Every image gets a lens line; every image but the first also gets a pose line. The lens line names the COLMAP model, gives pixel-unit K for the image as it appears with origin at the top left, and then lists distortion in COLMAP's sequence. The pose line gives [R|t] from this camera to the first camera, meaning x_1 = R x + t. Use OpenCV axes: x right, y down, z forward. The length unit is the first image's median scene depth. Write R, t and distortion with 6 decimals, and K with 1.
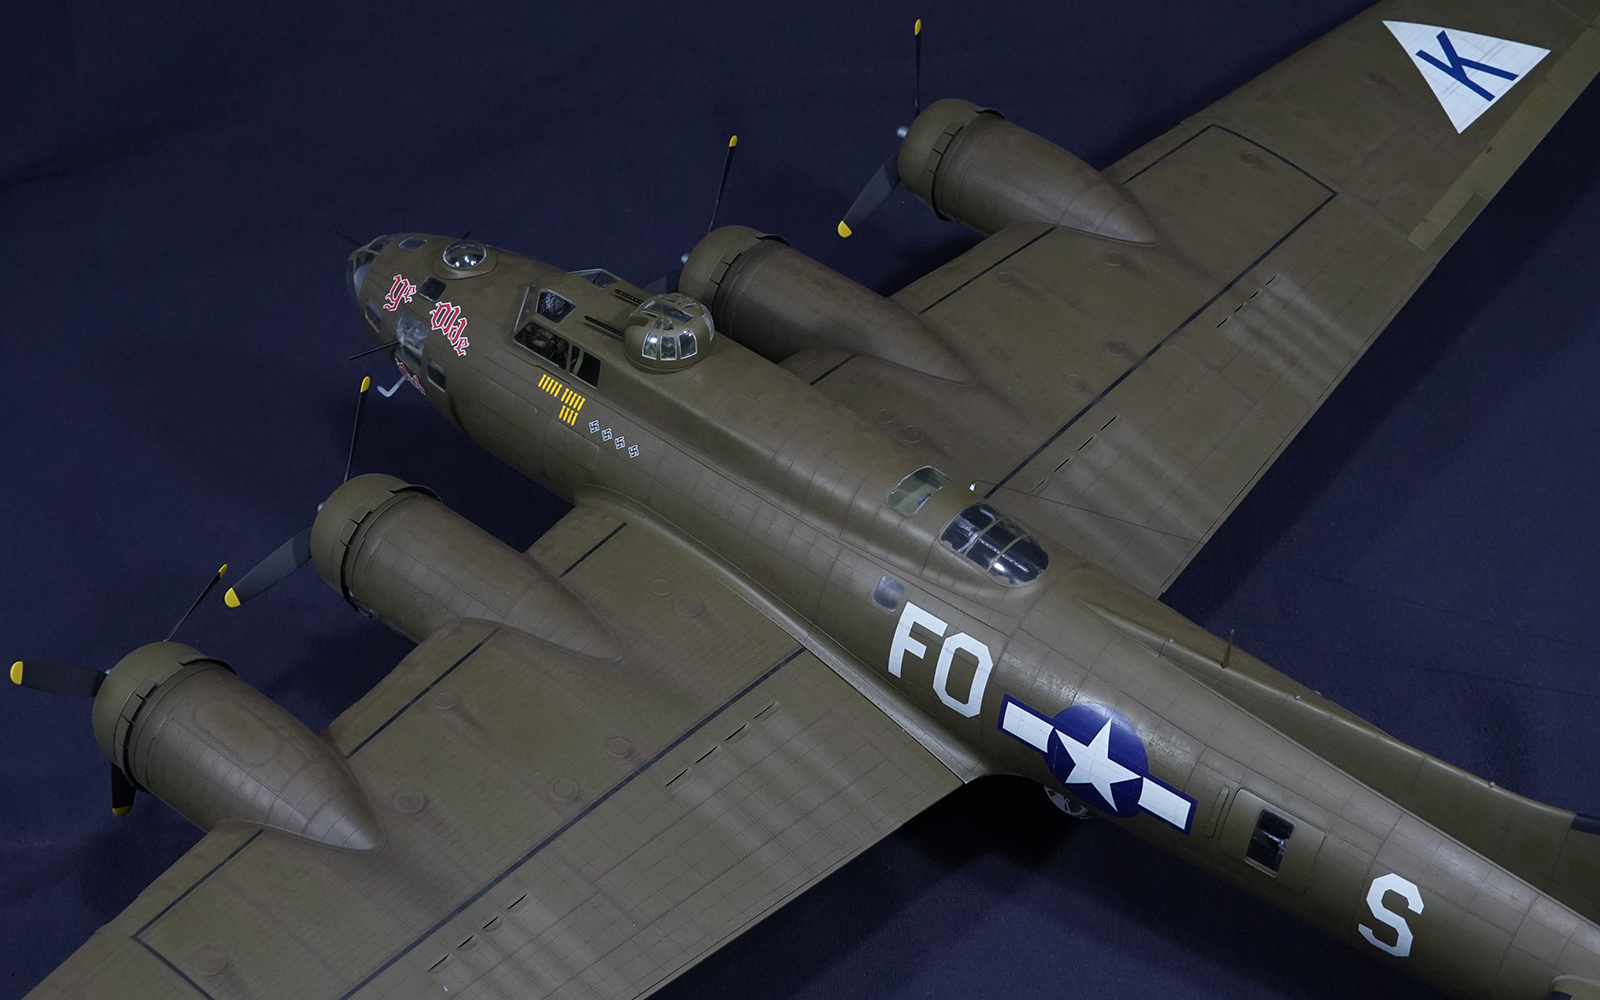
lens RADIAL K [[2990.2, 0, 904.1], [0, 2990.2, 445.9], [0, 0, 1]] dist [-0.030902, -0.072213]
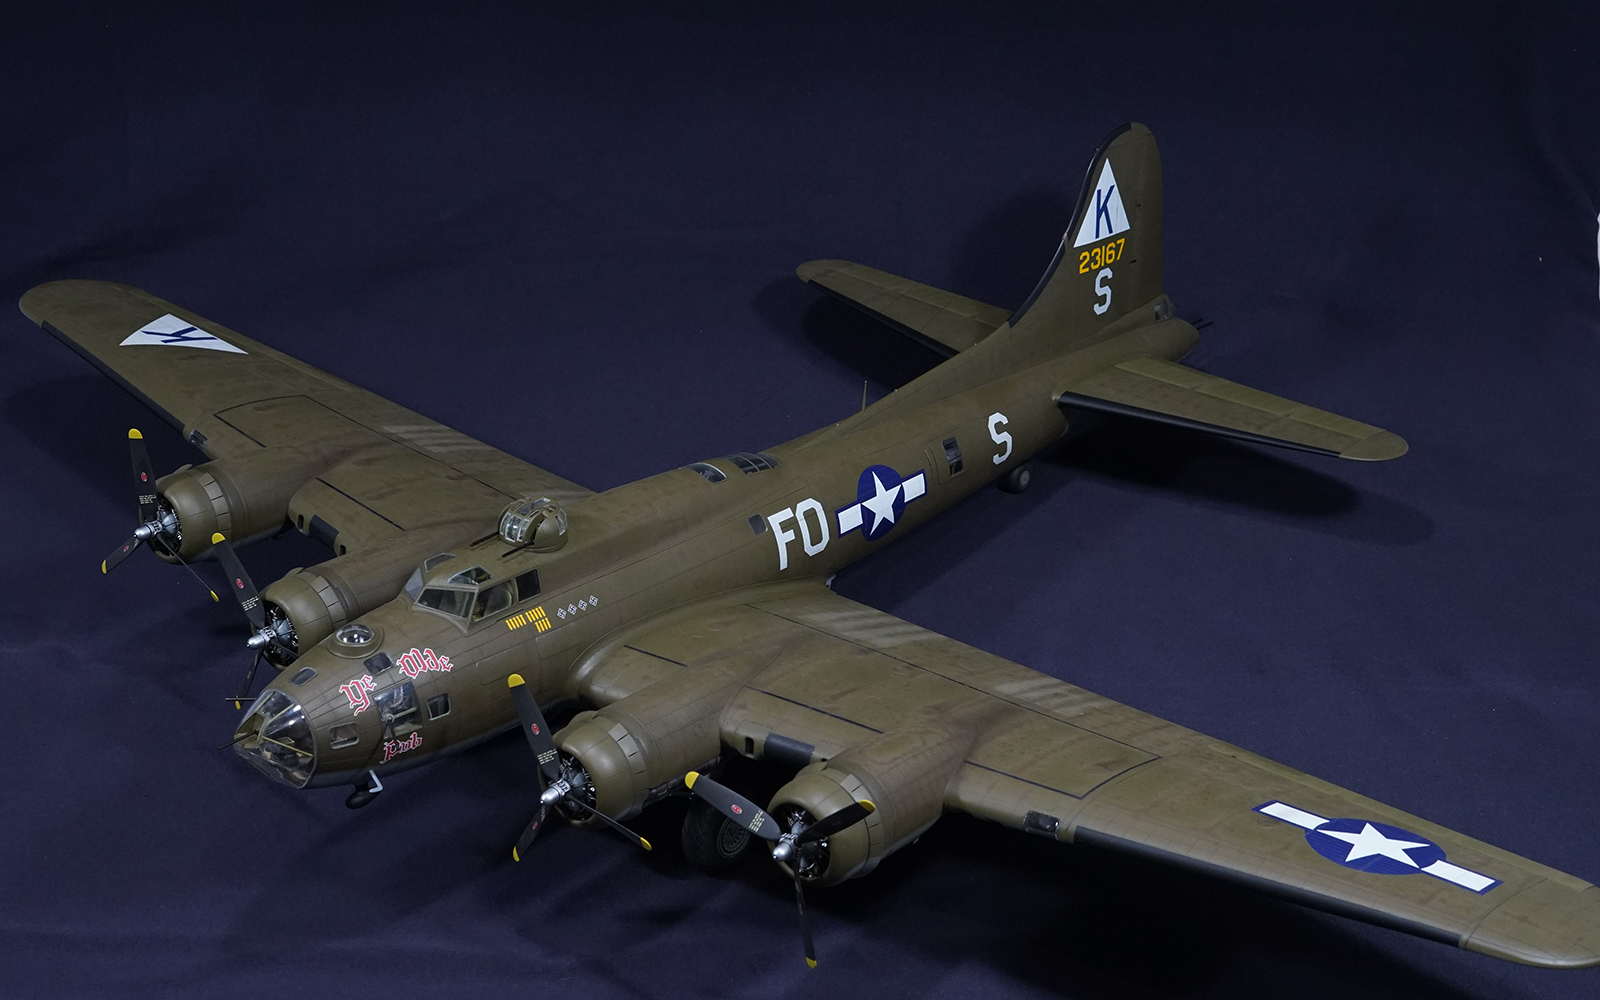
lens RADIAL K [[2644.0, 0, 800.0], [0, 2644.0, 500.0], [0, 0, 1]] dist [-0.011098, 0.061326]
pose [[0.011490, -0.417511, 0.908599, -1.157317], [0.616972, 0.718032, 0.322142, -0.357179], [-0.786901, 0.556879, 0.265843, 0.628807]]
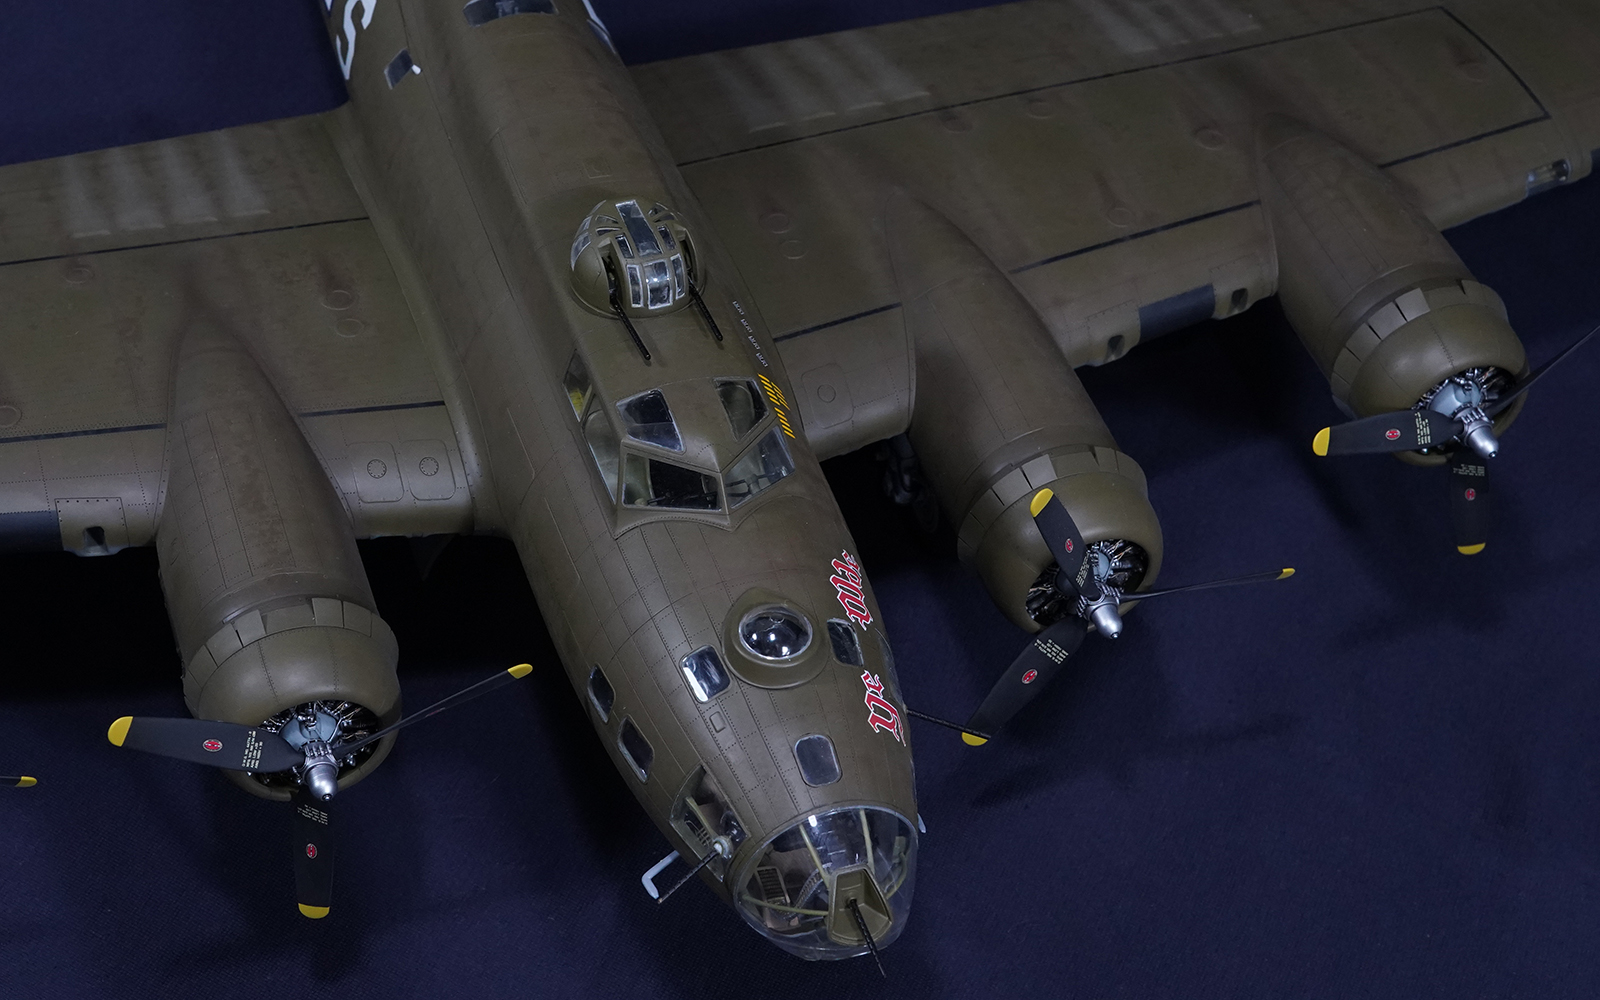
lens RADIAL K [[2807.8, 0, 730.6], [0, 2807.8, 498.1], [0, 0, 1]] dist [-0.041926, -0.086487]
pose [[-0.844320, -0.415808, 0.337975, -0.346155], [0.307208, 0.141150, 0.941116, -0.642916], [-0.439029, 0.898432, 0.008564, 1.081396]]
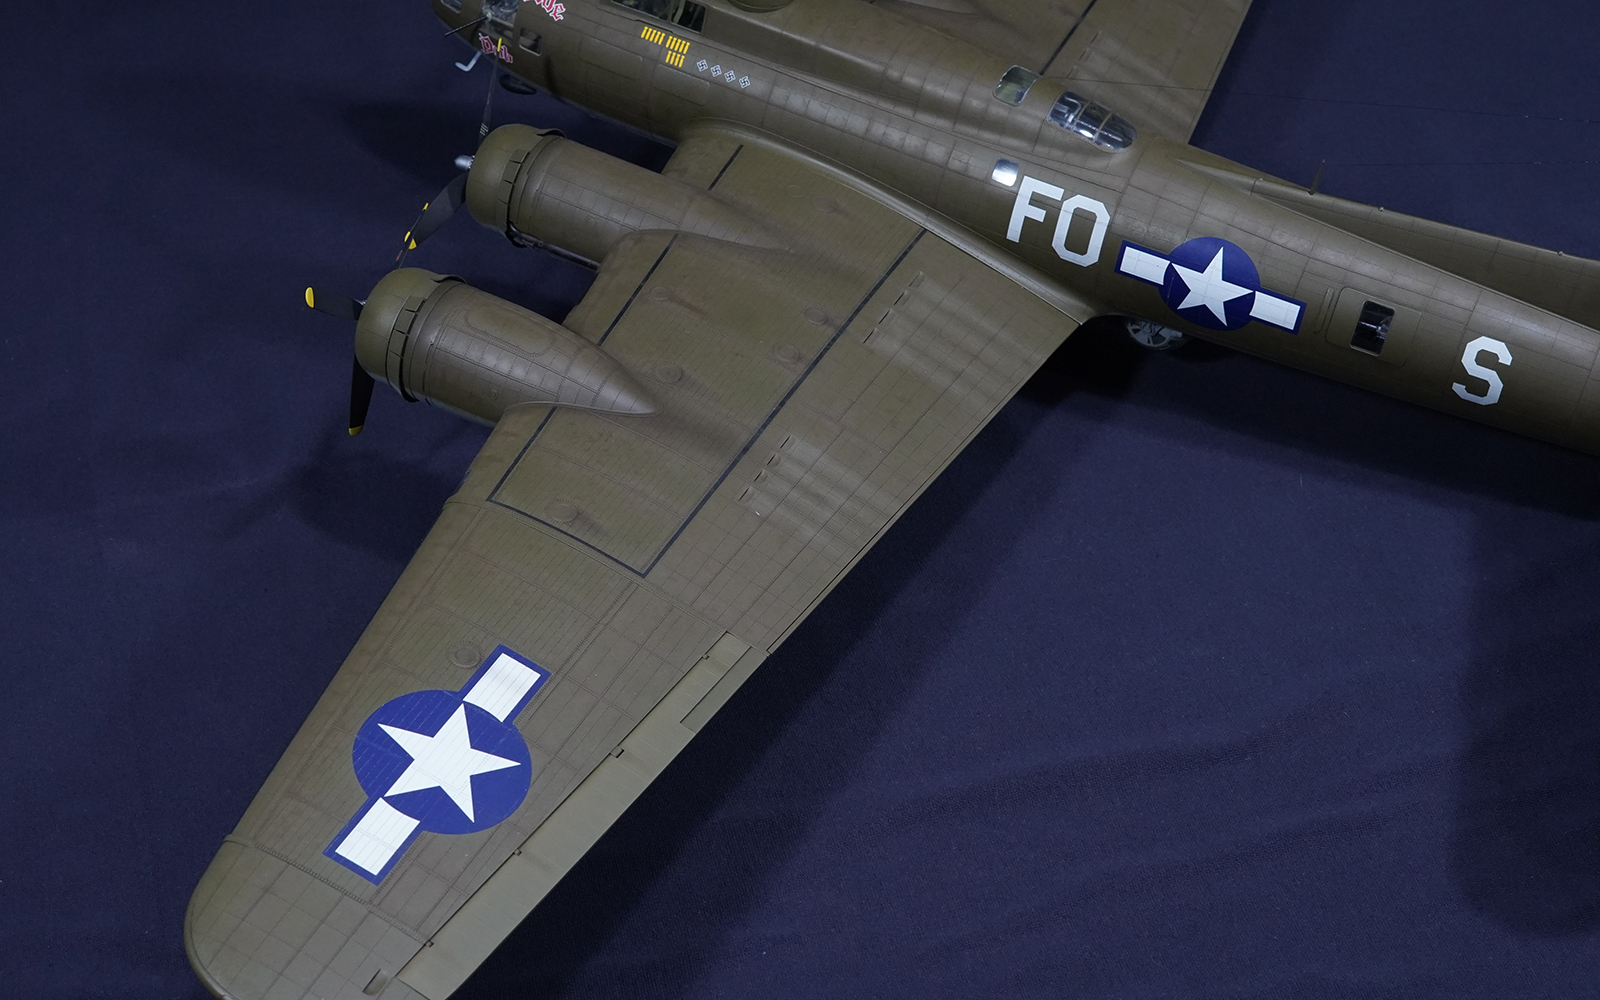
lens RADIAL K [[2756.7, 0, 795.9], [0, 2756.7, 393.9], [0, 0, 1]] dist [-0.036454, 0.046127]
pose [[0.970619, -0.105213, 0.216401, -0.328807], [0.096997, 0.994113, 0.048271, 0.075522], [-0.220206, -0.025863, 0.975111, -0.050547]]
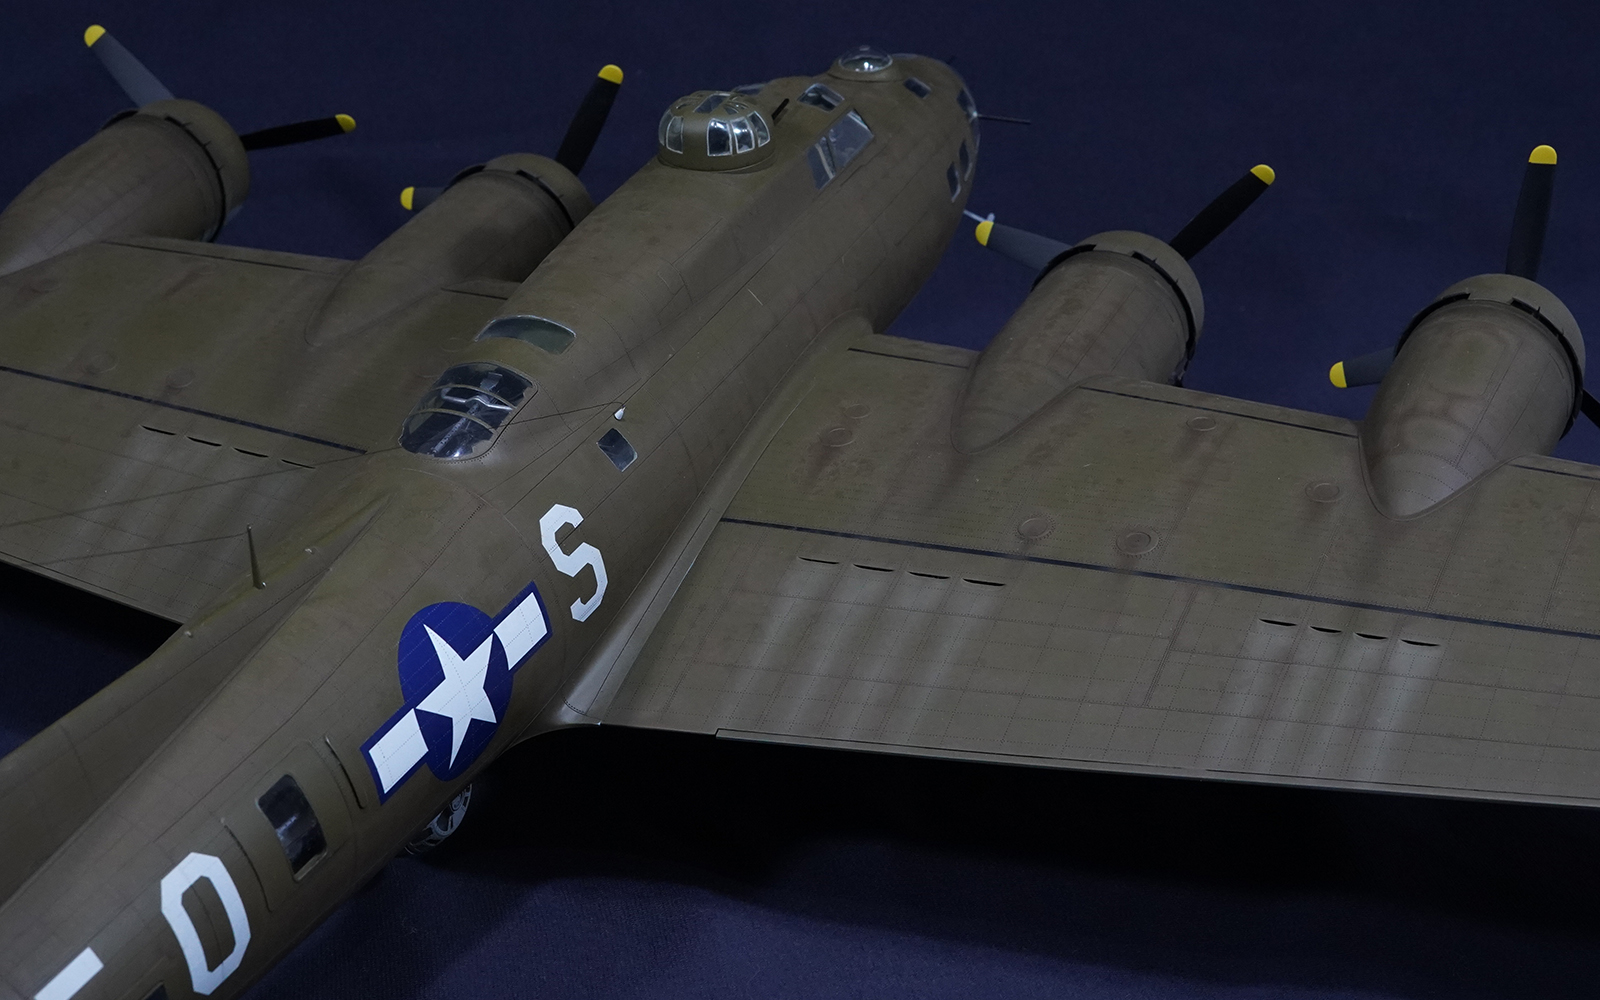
lens RADIAL K [[3273.7, 0, 740.2], [0, 3273.7, 498.6], [0, 0, 1]] dist [-0.019121, -0.197817]
pose [[0.266548, 0.440105, -0.857473, 0.718563], [-0.594999, 0.775034, 0.212835, -0.155108], [0.758241, 0.453464, 0.468446, 0.682820]]
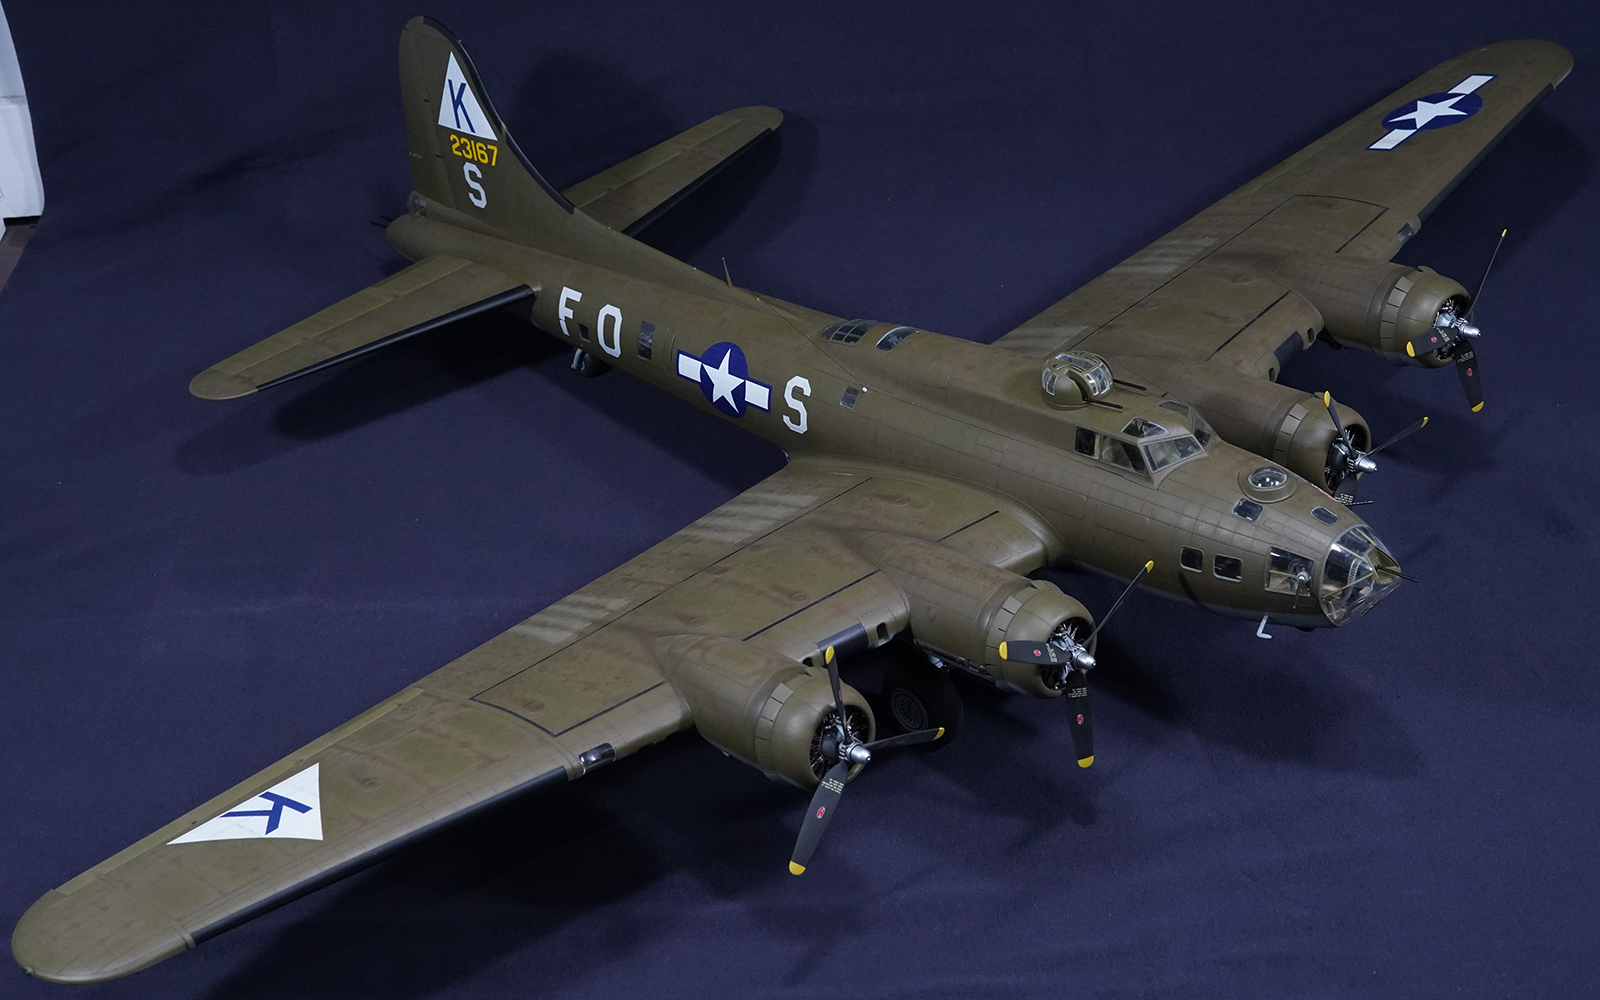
lens RADIAL K [[2584.6, 0, 833.6], [0, 2584.6, 499.0], [0, 0, 1]] dist [-0.017436, -0.049374]
pose [[-0.982237, 0.064342, 0.176268, -0.174850], [0.187559, 0.308350, 0.932600, -1.112380], [0.005653, 0.949095, -0.314940, 1.456413]]
